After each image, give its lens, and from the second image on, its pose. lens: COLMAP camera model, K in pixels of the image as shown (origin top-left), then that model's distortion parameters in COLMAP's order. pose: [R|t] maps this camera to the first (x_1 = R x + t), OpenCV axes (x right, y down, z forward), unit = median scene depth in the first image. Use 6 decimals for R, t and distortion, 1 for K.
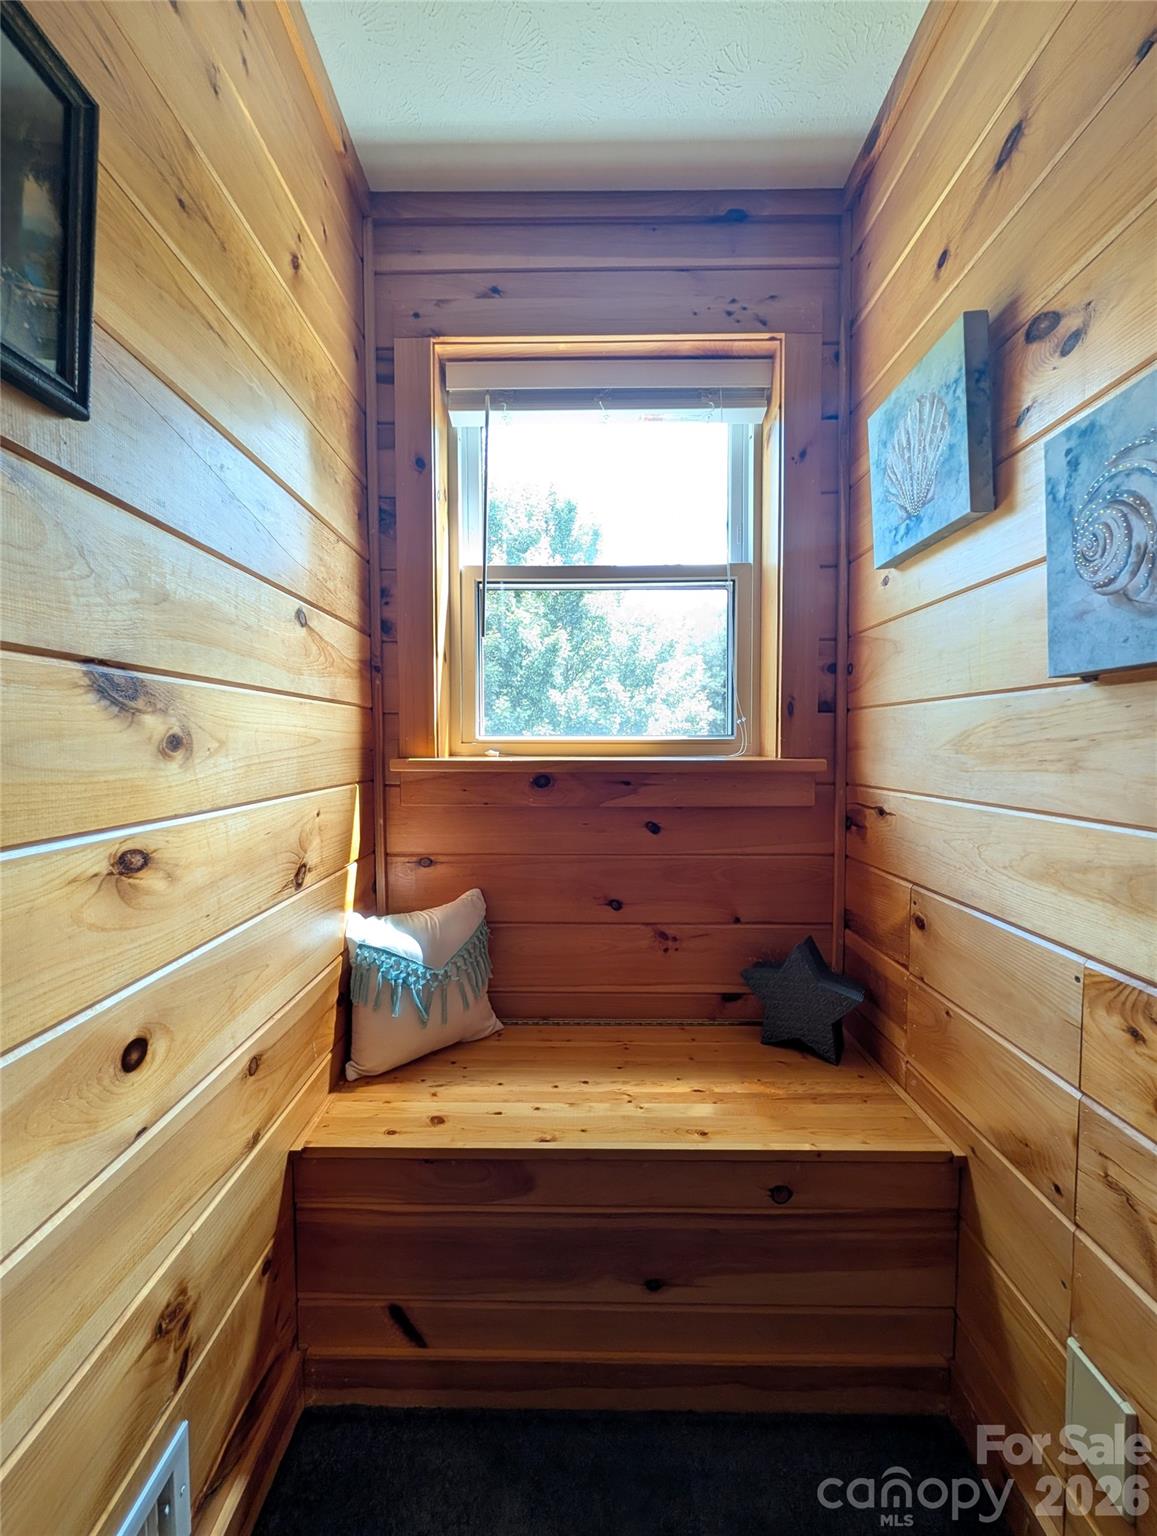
lens RADIAL K [[592.3, 0, 577.9], [0, 592.3, 768.9], [0, 0, 1]] dist [0.001064, 0.000140]
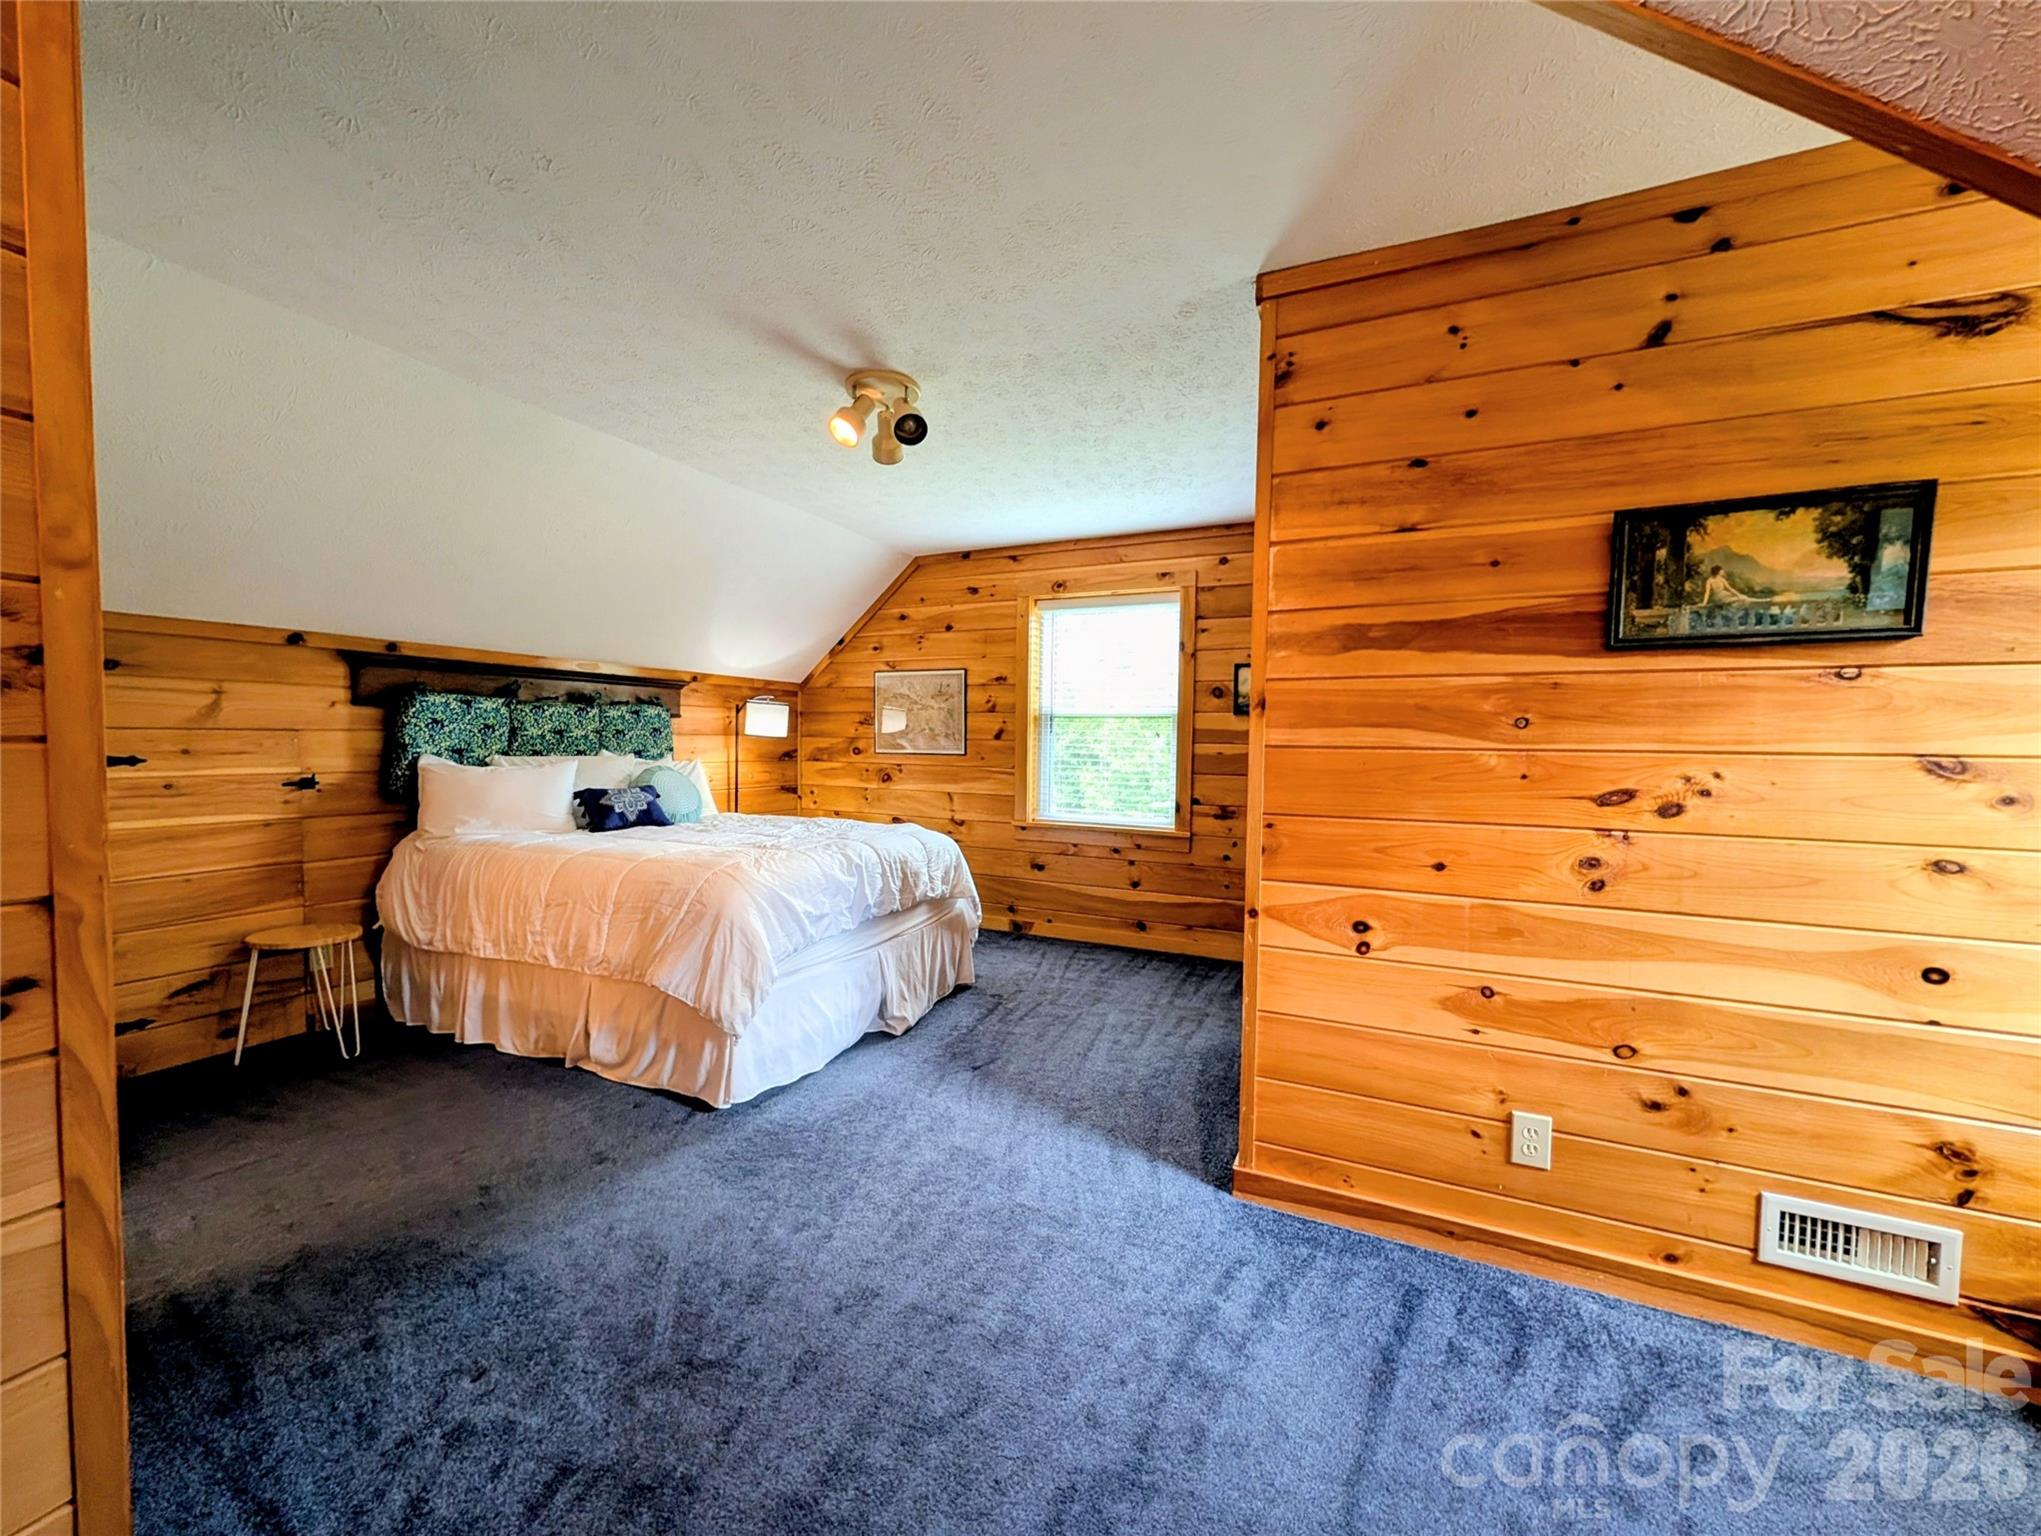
lens RADIAL K [[787.0, 0, 1019.8], [0, 787.0, 769.0], [0, 0, 1]] dist [0.001064, 0.000140]
pose [[-0.421874, 0.035683, -0.905952, 2.446427], [-0.053039, 0.996543, 0.063950, -0.133683], [0.905102, 0.075030, -0.418522, -0.511929]]
